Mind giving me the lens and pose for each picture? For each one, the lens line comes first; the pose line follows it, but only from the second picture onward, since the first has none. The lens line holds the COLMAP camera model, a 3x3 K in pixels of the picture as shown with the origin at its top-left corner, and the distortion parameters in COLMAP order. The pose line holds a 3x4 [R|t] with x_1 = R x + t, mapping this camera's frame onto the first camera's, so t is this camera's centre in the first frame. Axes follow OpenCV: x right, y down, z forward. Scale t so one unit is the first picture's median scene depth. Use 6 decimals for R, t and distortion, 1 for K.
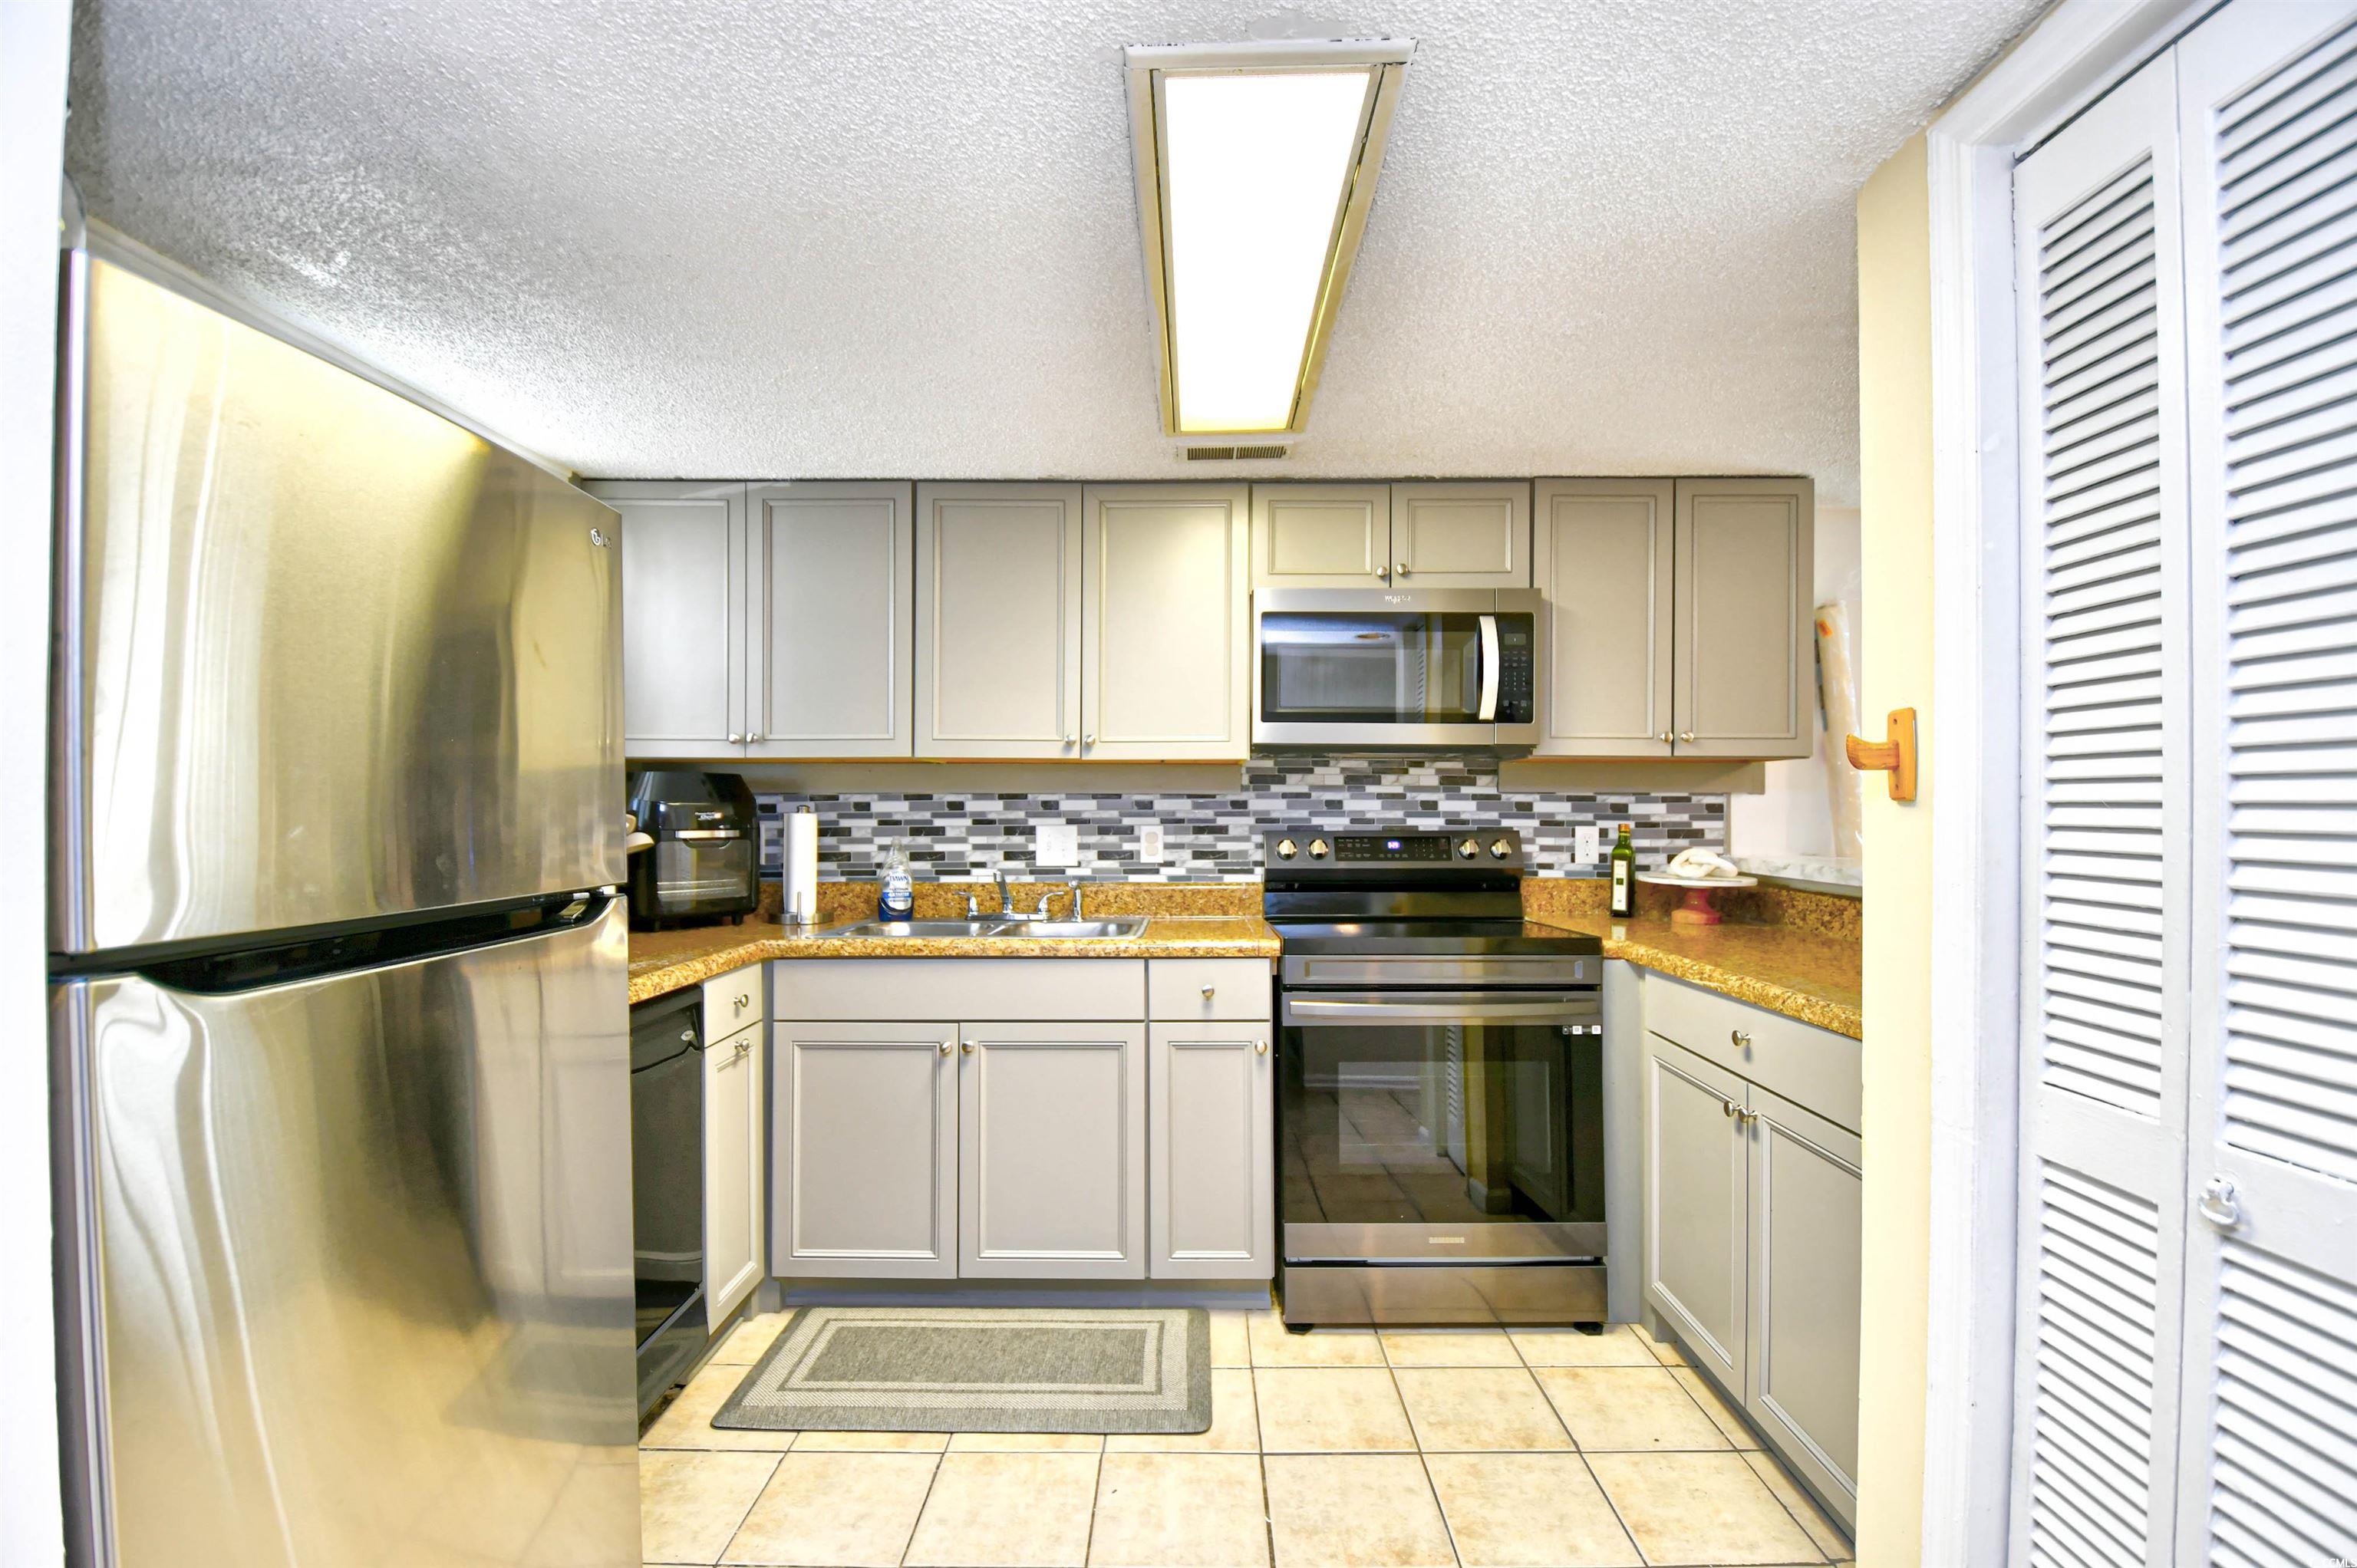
lens RADIAL K [[1002.8, 0, 1271.7], [0, 1002.8, 794.2], [0, 0, 1]] dist [0.010865, -0.012151]
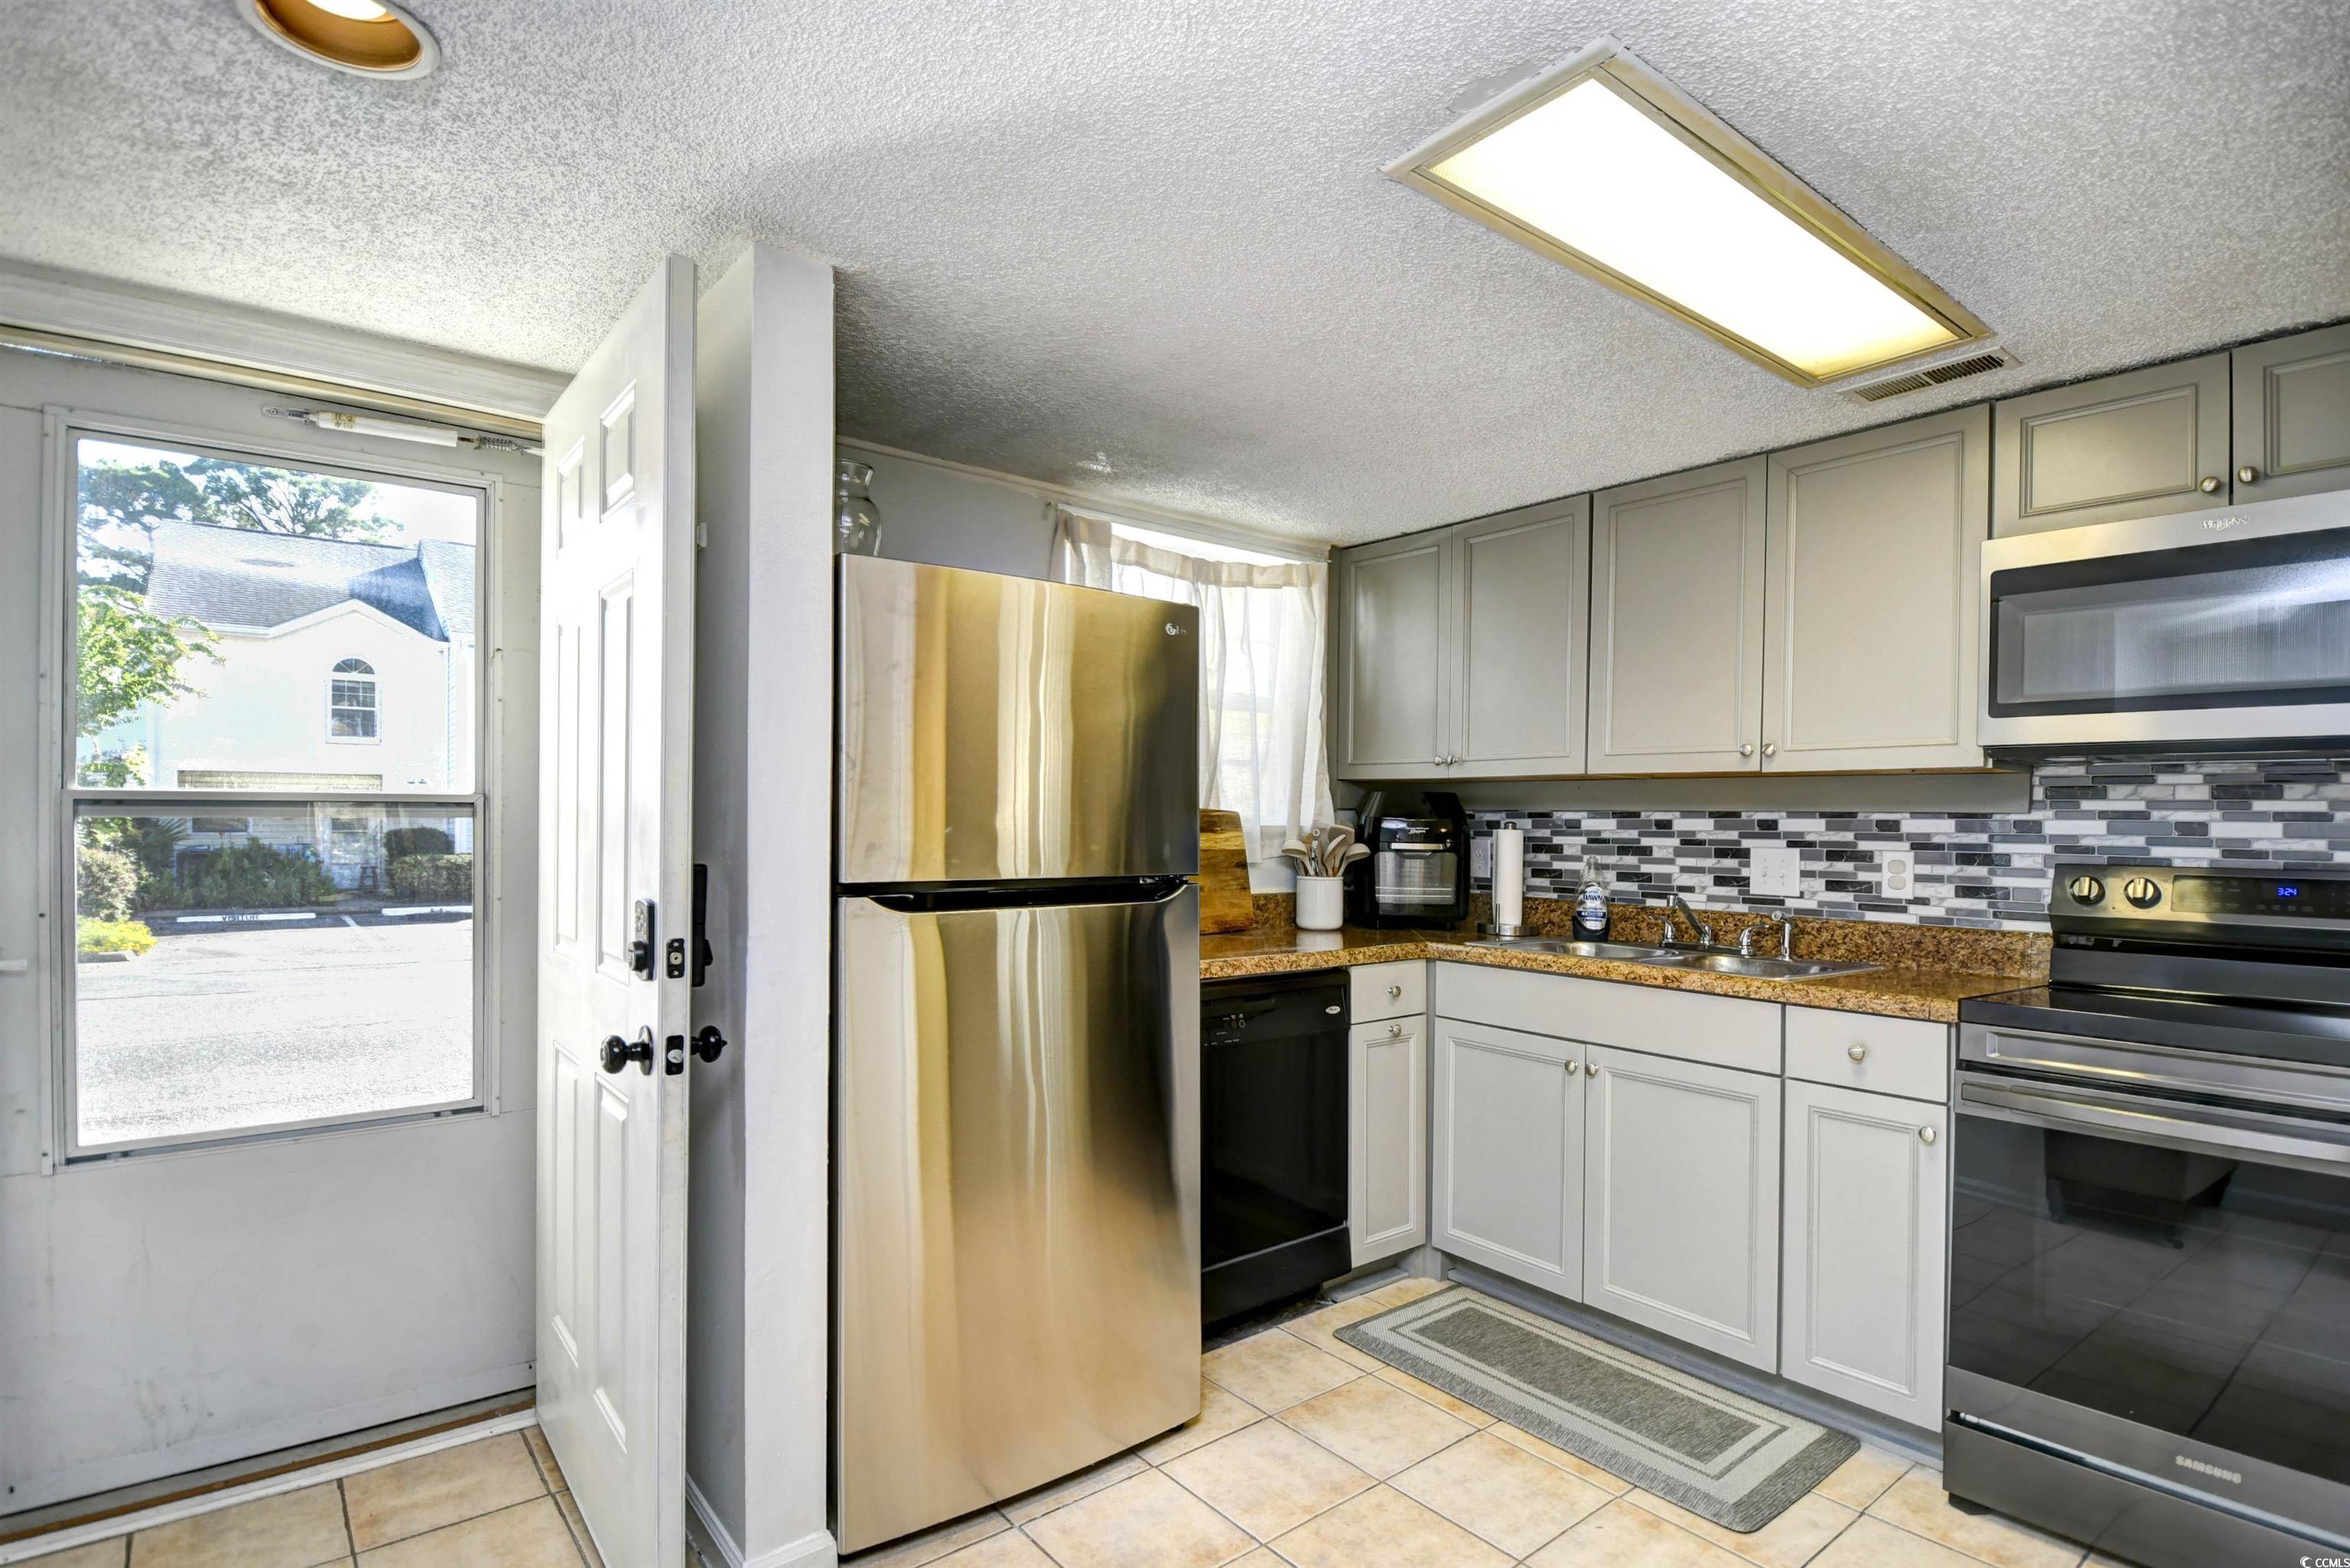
lens RADIAL K [[1119.0, 0, 1206.3], [0, 1119.0, 811.5], [0, 0, 1]] dist [-0.002845, -0.000735]
pose [[0.659285, 0.002987, -0.751887, 0.209842], [-0.003363, 0.999994, 0.001024, 0.000277], [0.751886, 0.001854, 0.659291, -0.000534]]
